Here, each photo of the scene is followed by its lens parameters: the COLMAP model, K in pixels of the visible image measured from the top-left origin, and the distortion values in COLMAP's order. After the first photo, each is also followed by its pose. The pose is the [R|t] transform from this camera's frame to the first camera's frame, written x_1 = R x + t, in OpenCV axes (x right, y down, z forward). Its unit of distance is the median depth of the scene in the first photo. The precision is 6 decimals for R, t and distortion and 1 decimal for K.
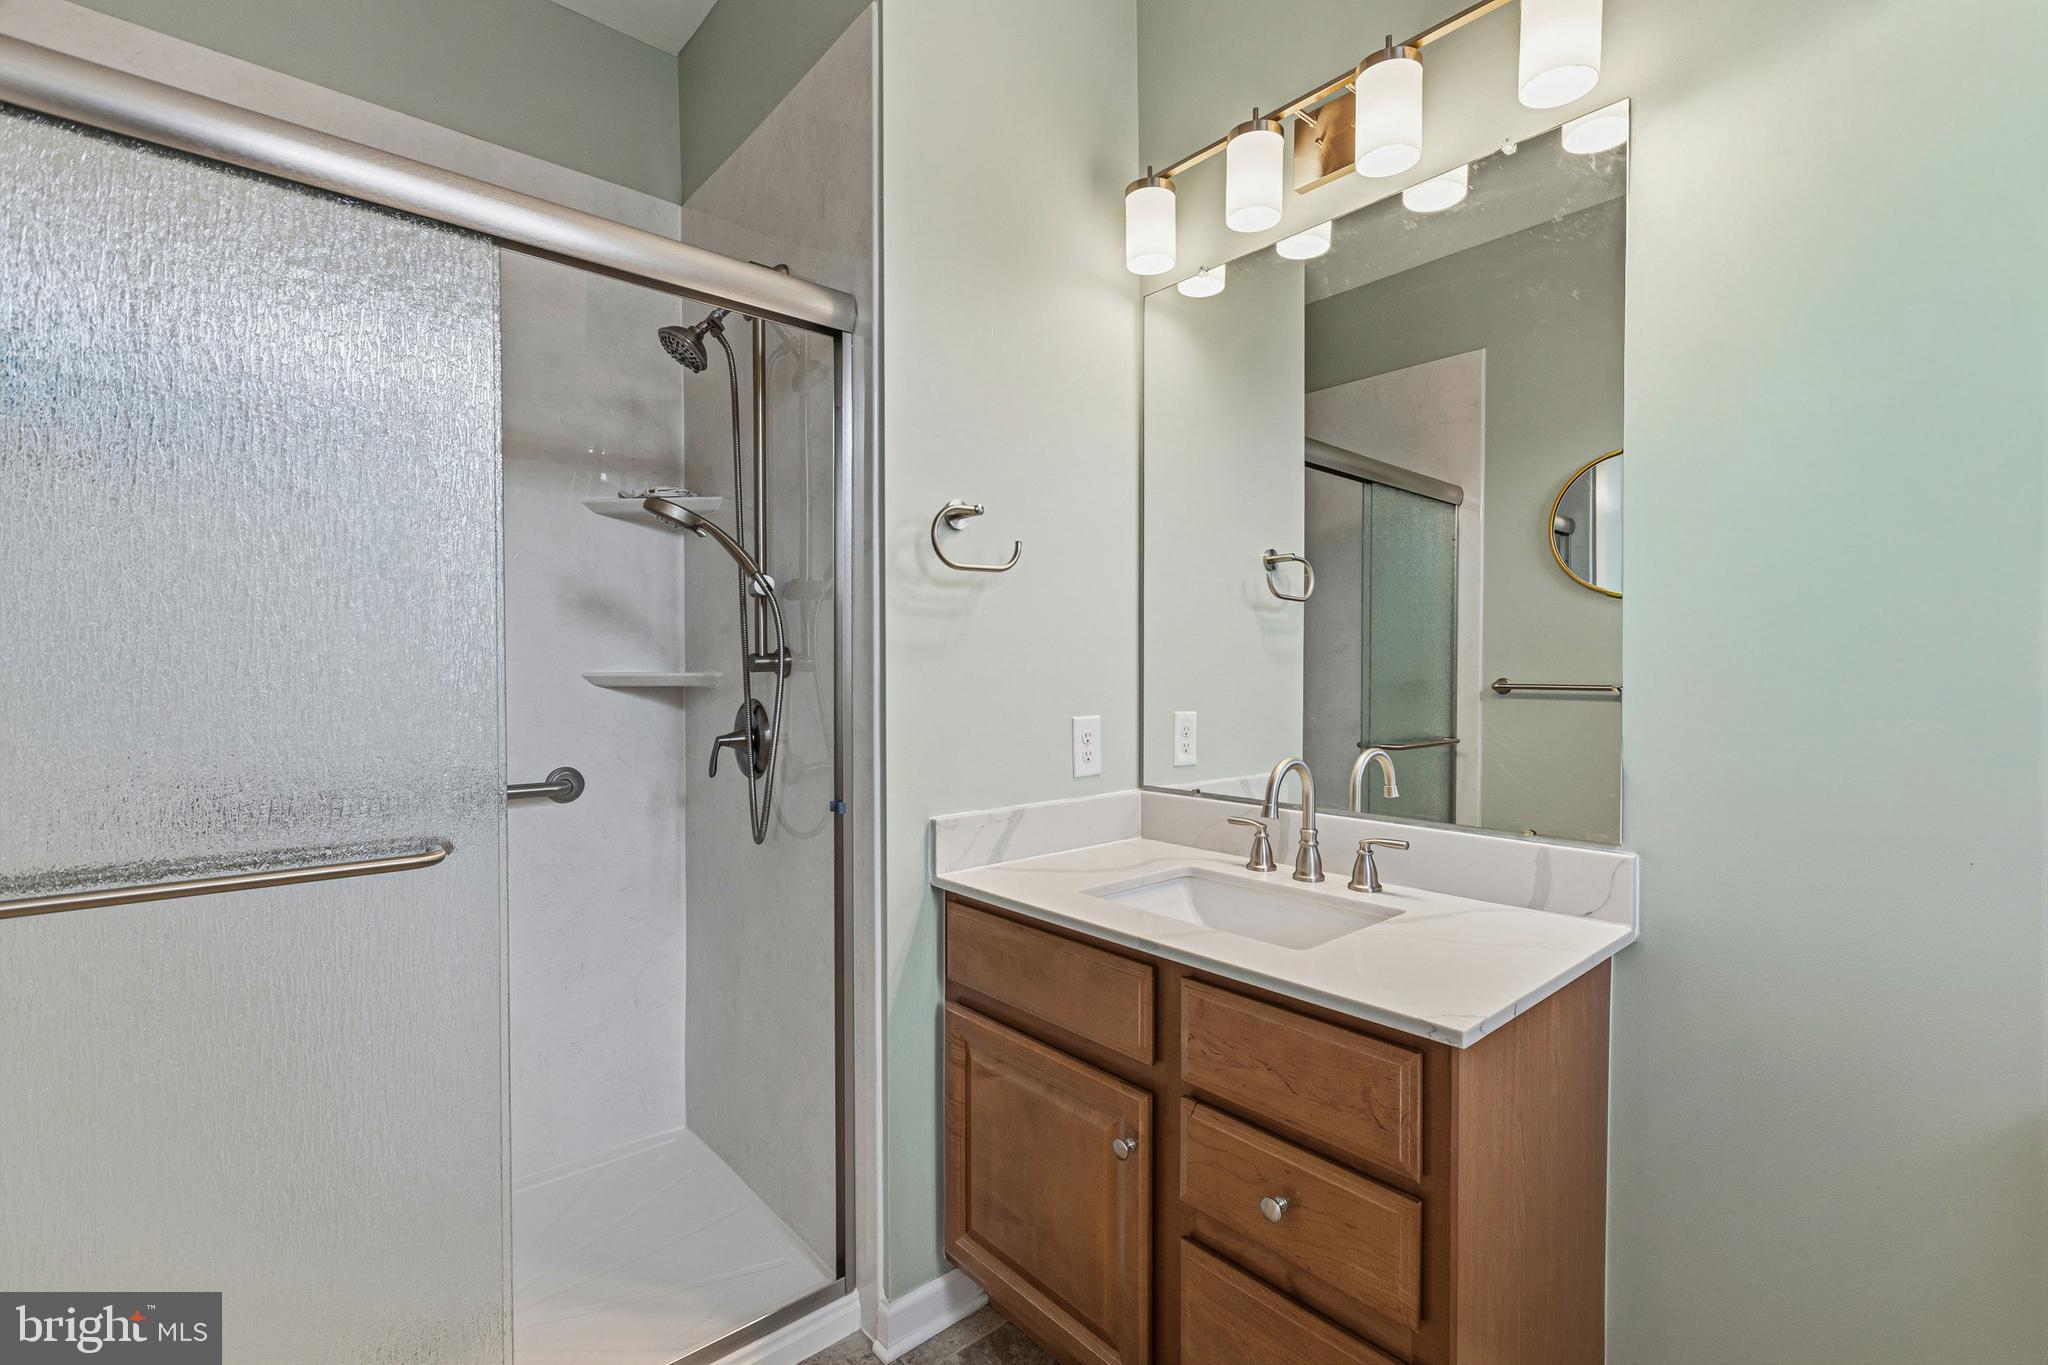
lens RADIAL K [[908.7, 0, 1029.1], [0, 908.7, 687.2], [0, 0, 1]] dist [-0.000664, -0.000287]
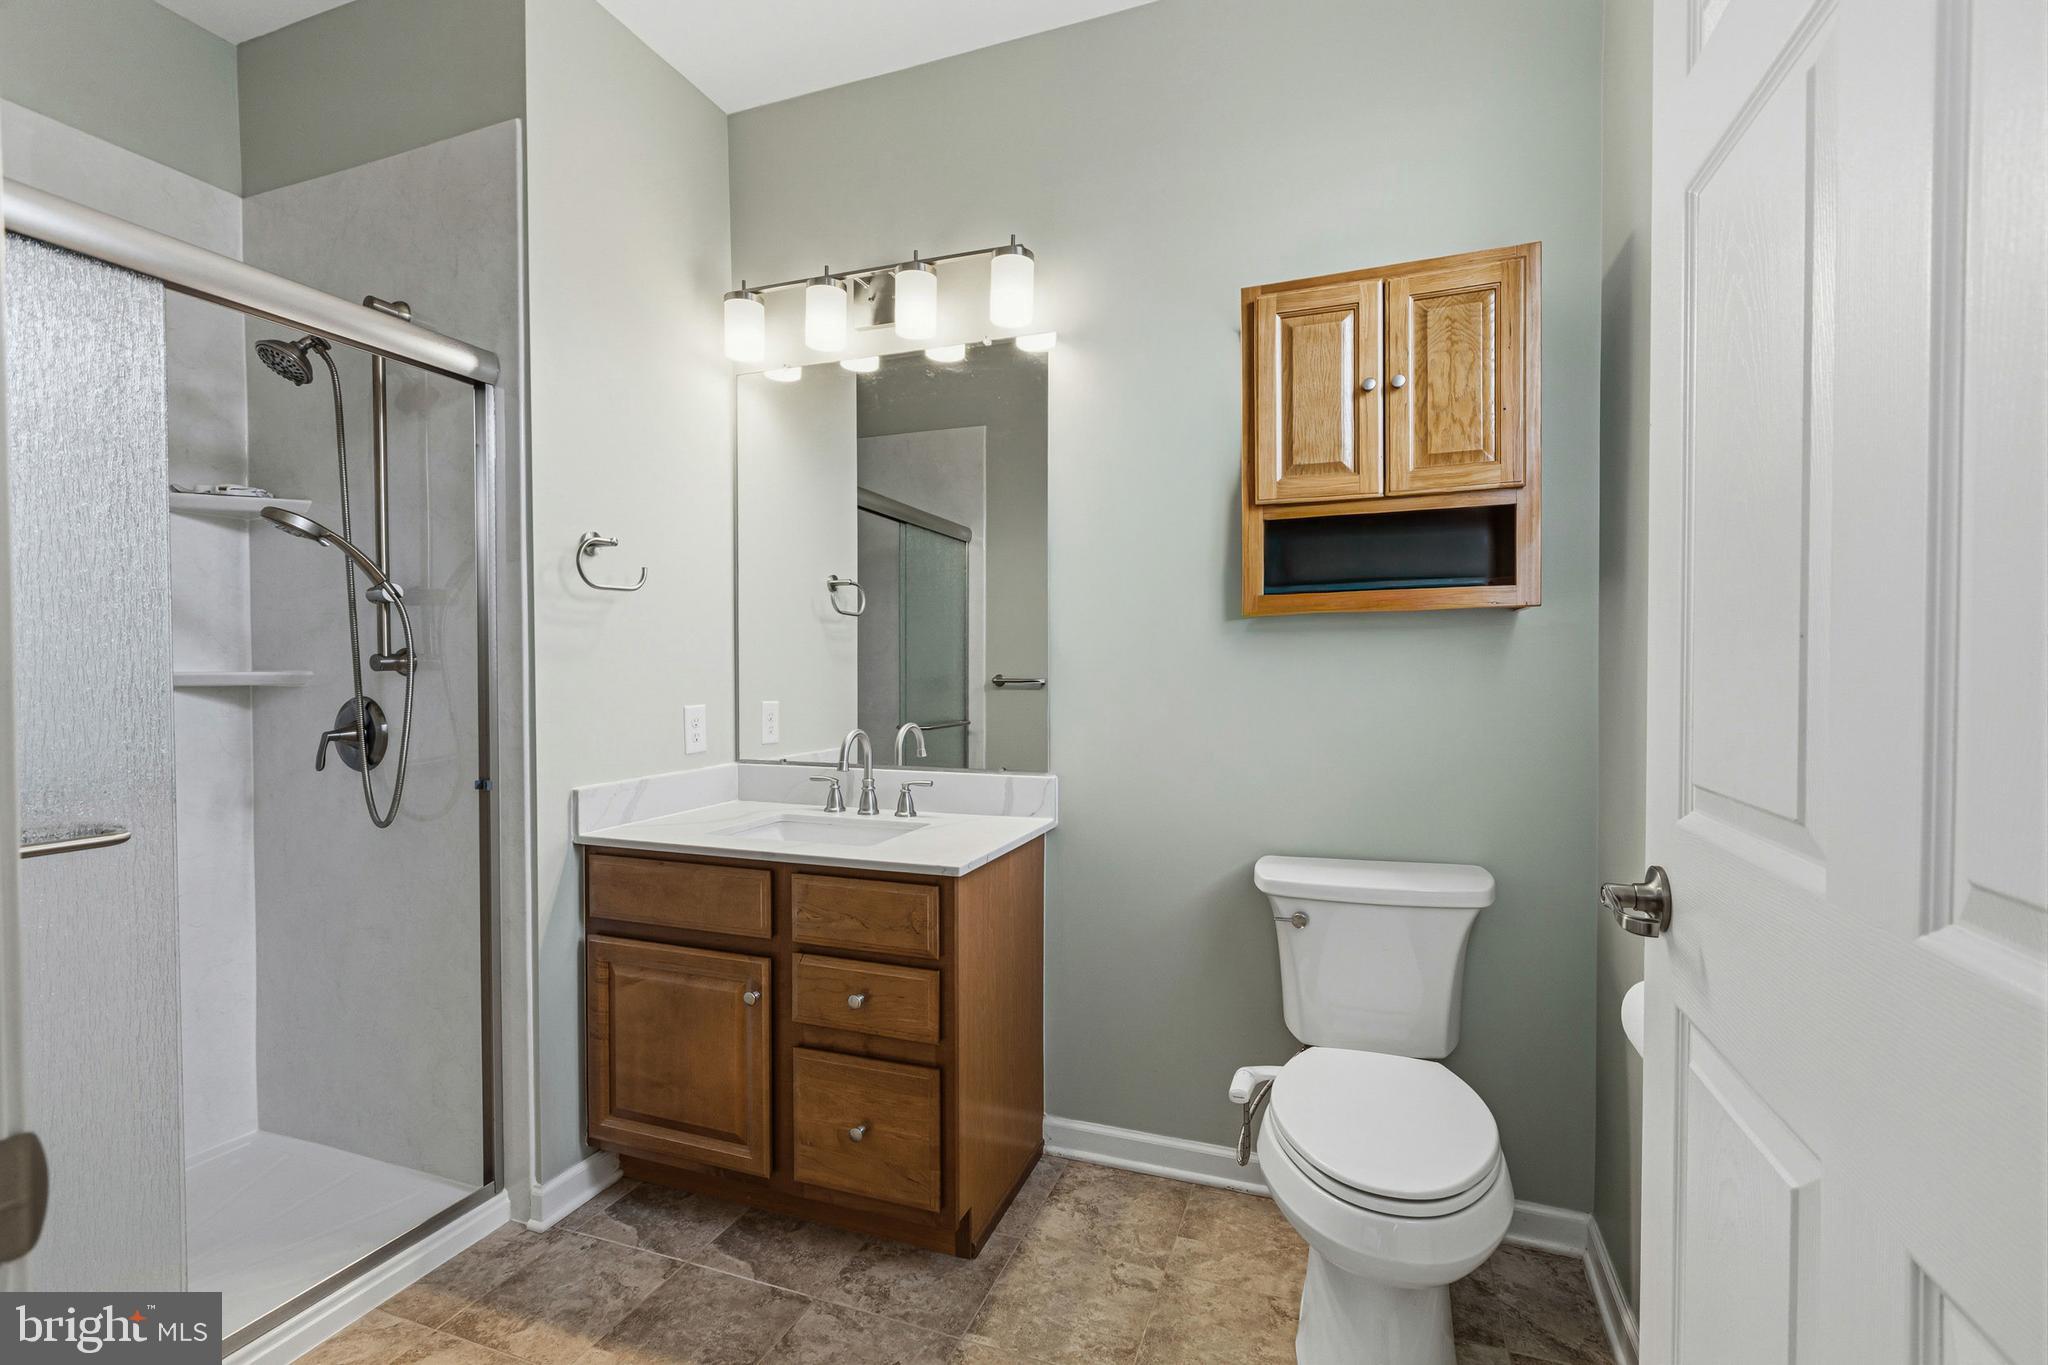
lens RADIAL K [[910.8, 0, 1027.8], [0, 910.8, 675.7], [0, 0, 1]] dist [0.001496, -0.001509]
pose [[0.879625, -0.004613, 0.475645, -0.150876], [0.009854, 0.999915, -0.008524, 0.007101], [-0.475566, 0.012185, 0.879596, -0.379865]]
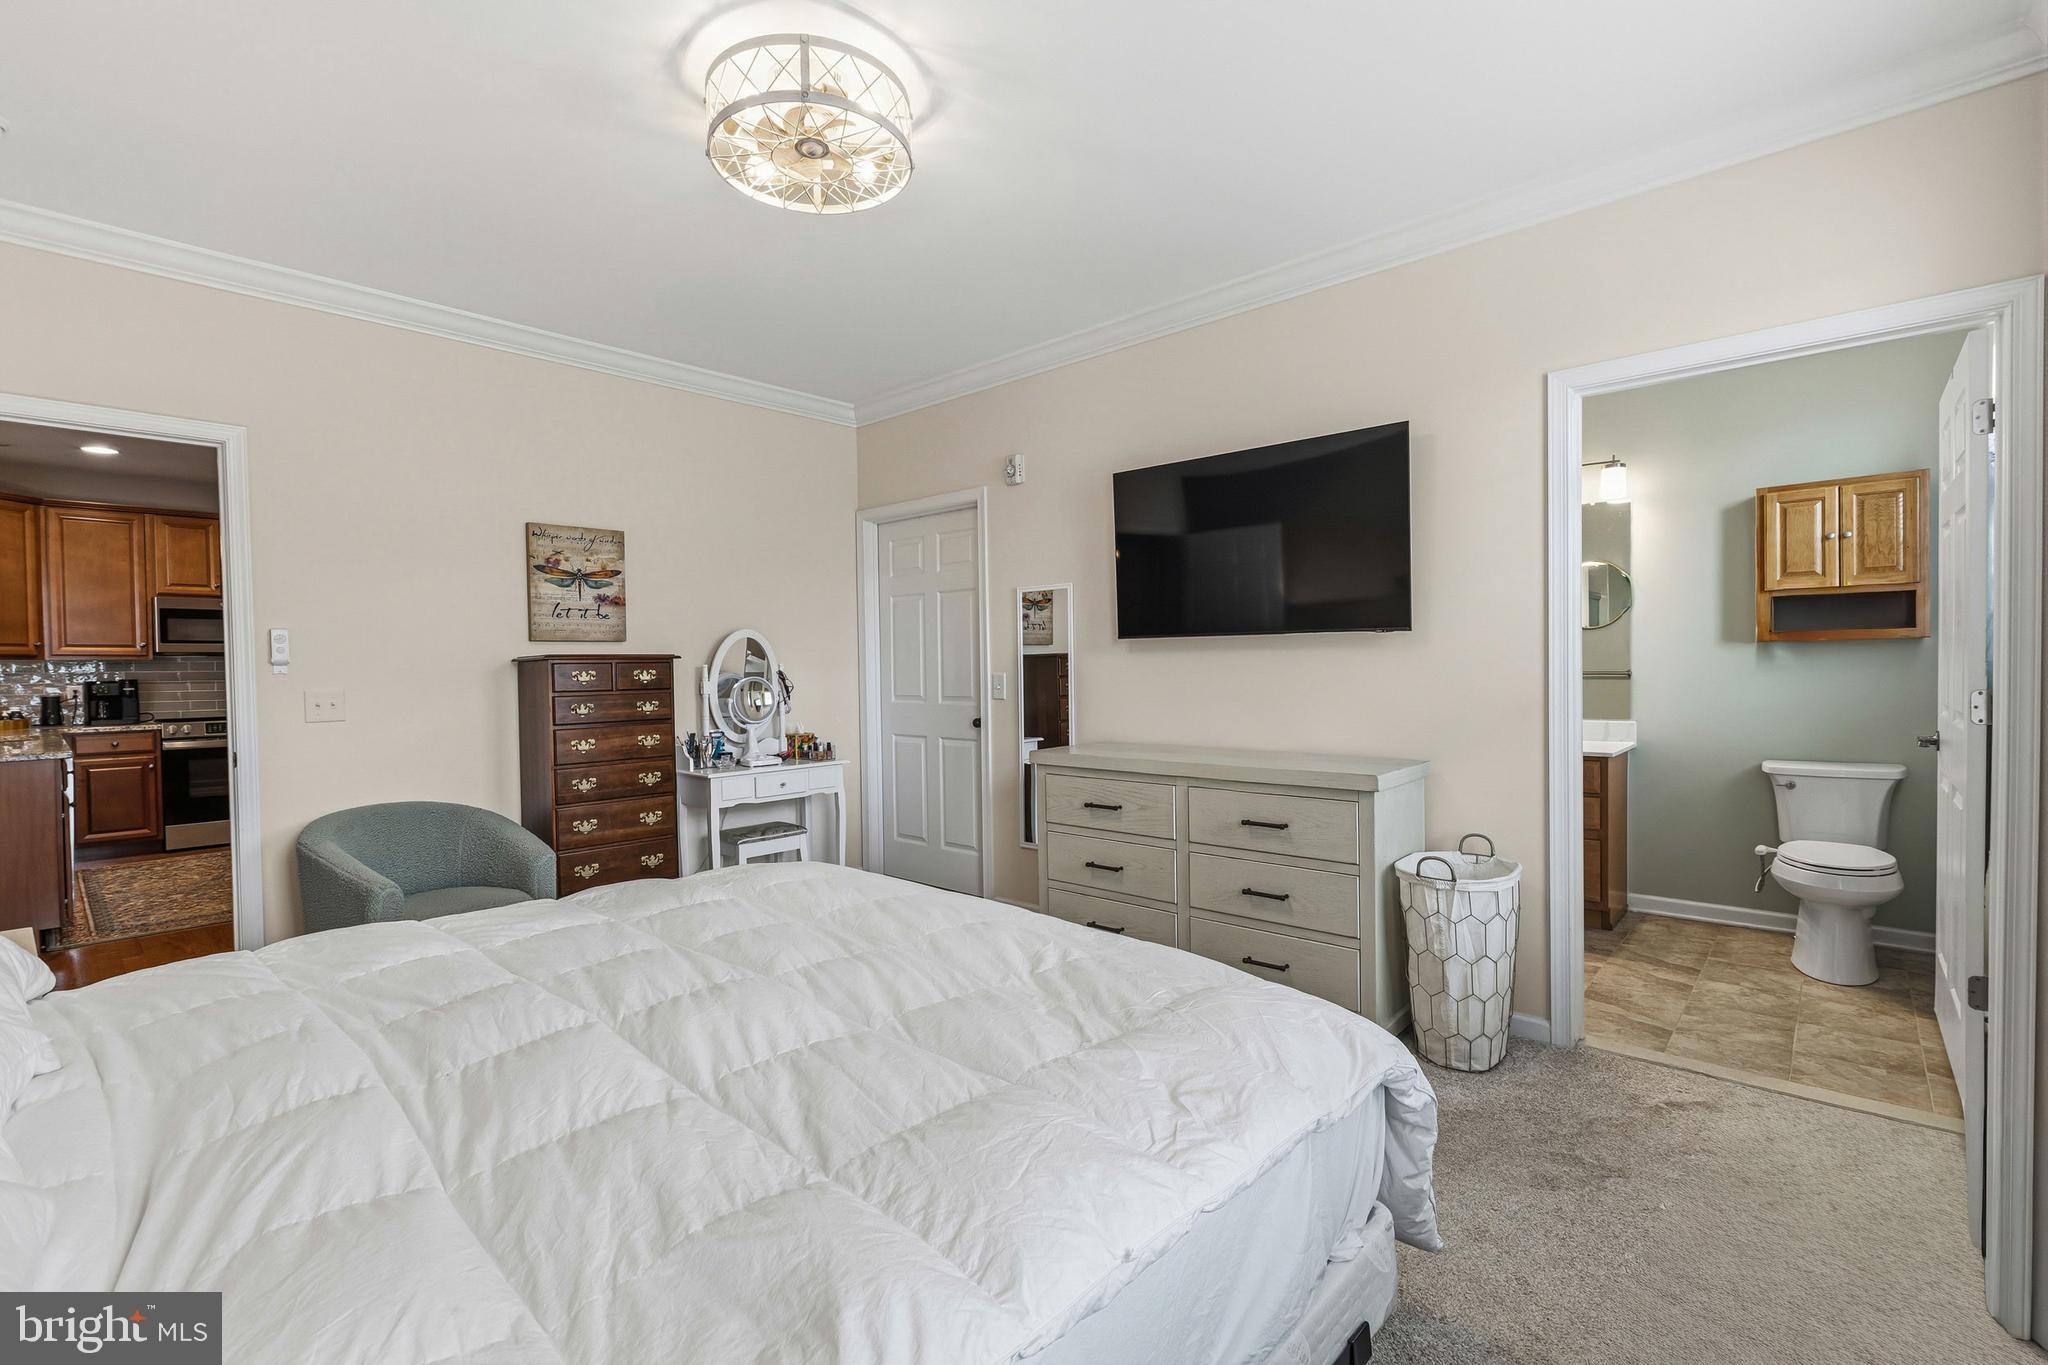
lens RADIAL K [[910.8, 0, 1027.8], [0, 910.8, 675.7], [0, 0, 1]] dist [0.001496, -0.001509]
pose [[0.992757, -0.009244, 0.119782, -1.570618], [0.010317, 0.999912, -0.008333, 0.015017], [-0.119695, 0.009509, 0.992765, -1.662894]]
